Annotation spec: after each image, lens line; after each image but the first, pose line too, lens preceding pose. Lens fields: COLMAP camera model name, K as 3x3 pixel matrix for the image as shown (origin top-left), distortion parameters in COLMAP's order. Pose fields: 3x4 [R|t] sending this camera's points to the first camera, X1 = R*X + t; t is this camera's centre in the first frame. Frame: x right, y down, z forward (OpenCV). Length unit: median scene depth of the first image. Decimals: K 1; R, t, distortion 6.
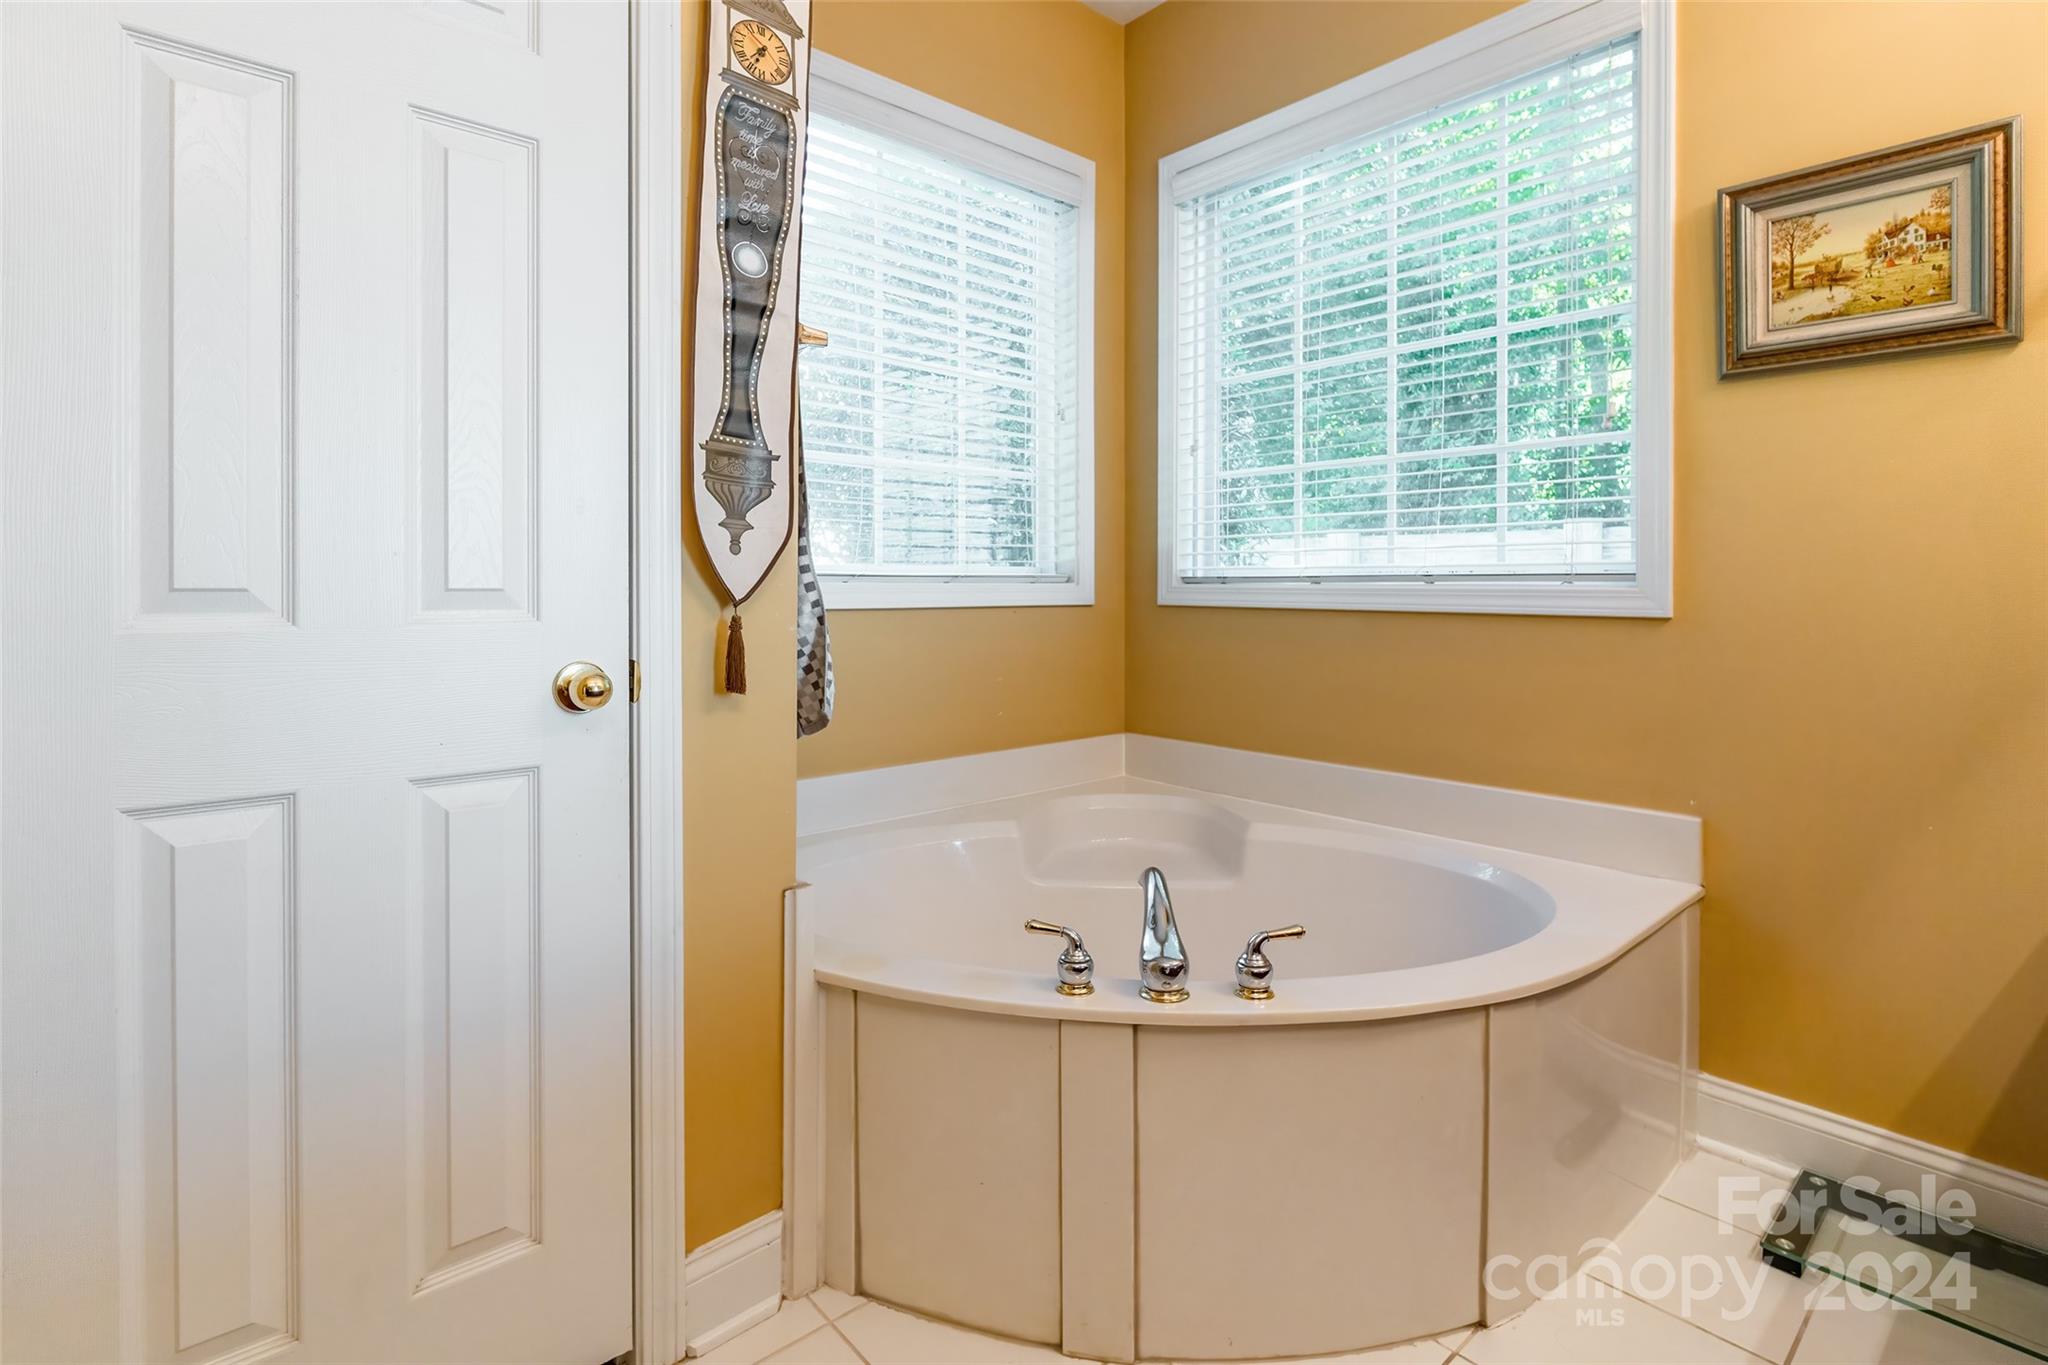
lens RADIAL K [[982.1, 0, 1024.0], [0, 982.1, 682.5], [0, 0, 1]] dist [-0.011743, 0.000830]
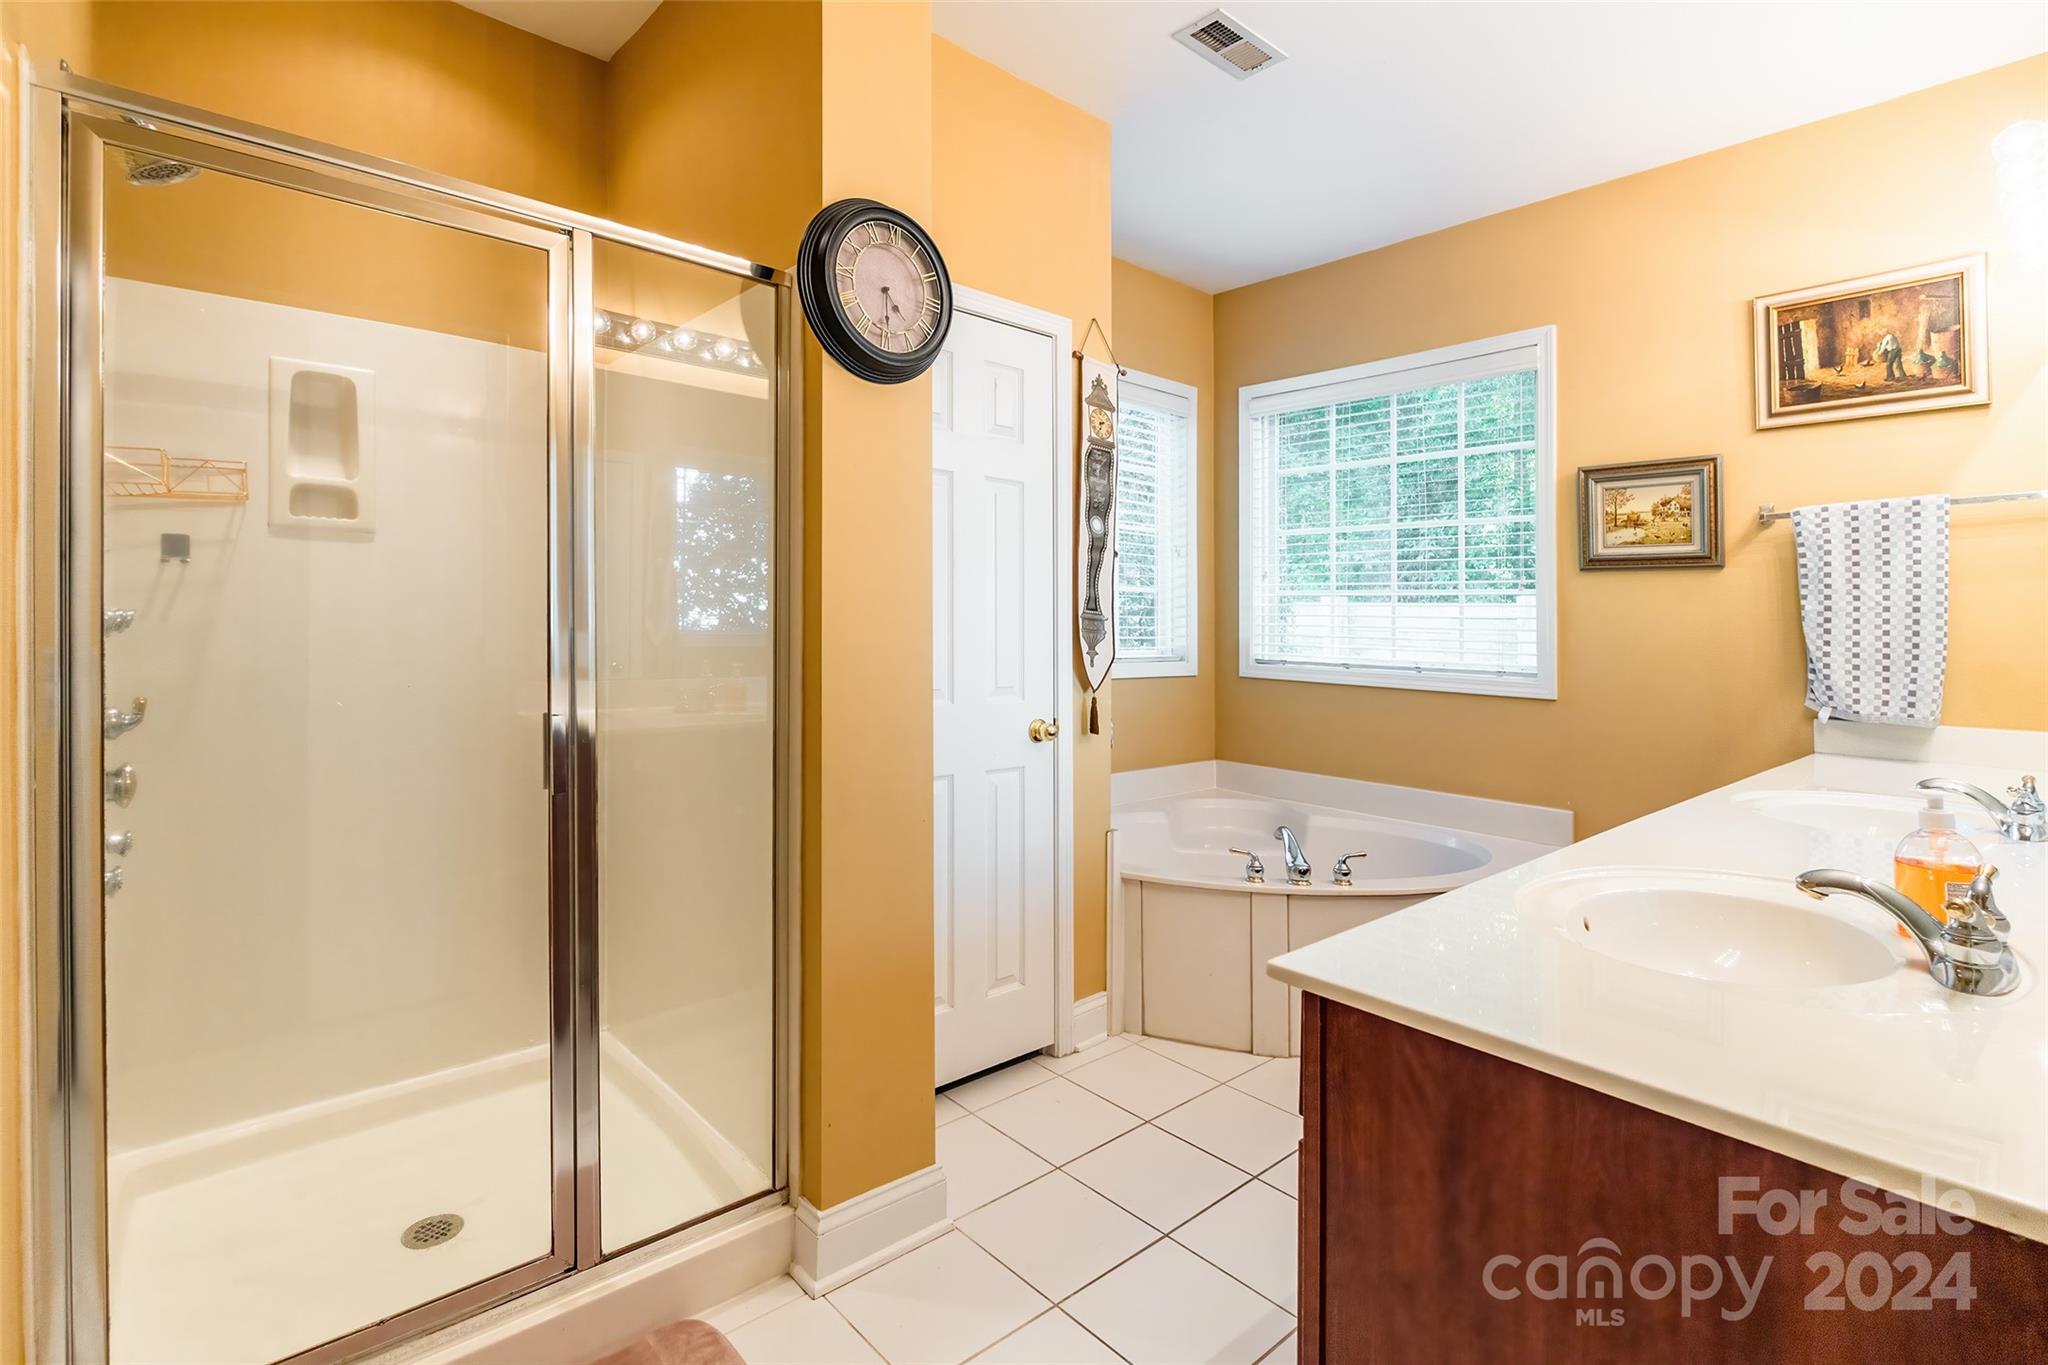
lens RADIAL K [[934.8, 0, 1017.7], [0, 934.8, 656.5], [0, 0, 1]] dist [0.000353, 0.000105]
pose [[0.999804, 0.019732, 0.001616, -0.400648], [-0.019591, 0.997818, -0.063055, -0.021640], [-0.002857, 0.063011, 0.998009, -0.866536]]
